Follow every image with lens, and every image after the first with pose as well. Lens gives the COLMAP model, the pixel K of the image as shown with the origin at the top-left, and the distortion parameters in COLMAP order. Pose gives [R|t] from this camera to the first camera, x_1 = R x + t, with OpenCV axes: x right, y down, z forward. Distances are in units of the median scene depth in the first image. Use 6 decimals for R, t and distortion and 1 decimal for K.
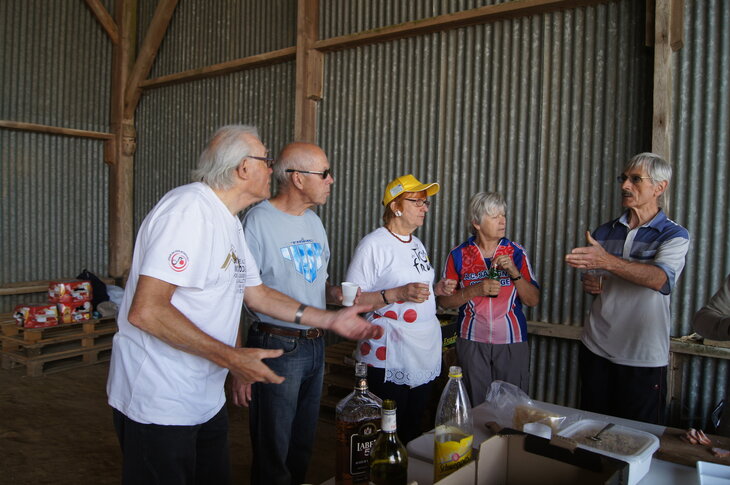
lens RADIAL K [[565.5, 0, 364.9], [0, 565.5, 242.5], [0, 0, 1]] dist [-0.081738, 0.014405]
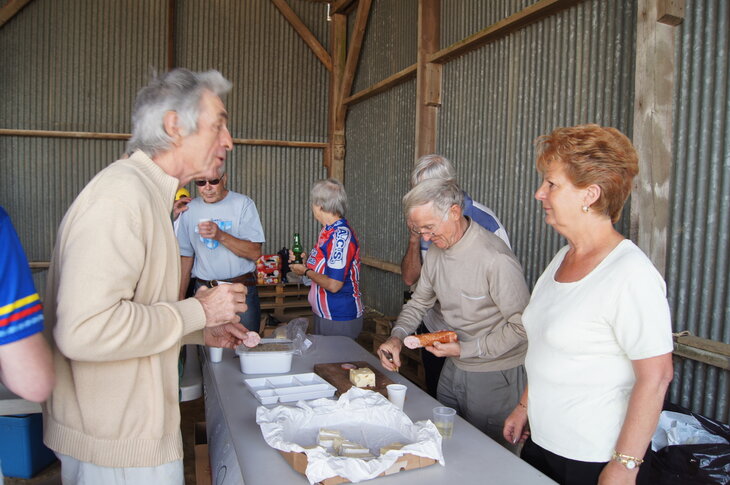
lens RADIAL K [[565.5, 0, 365.2], [0, 565.5, 243.0], [0, 0, 1]] dist [-0.081738, 0.014405]
pose [[0.835975, 0.031220, -0.547879, 0.359440], [-0.026202, 0.999513, 0.016975, 0.009192], [0.548142, 0.000165, 0.836385, -0.033486]]
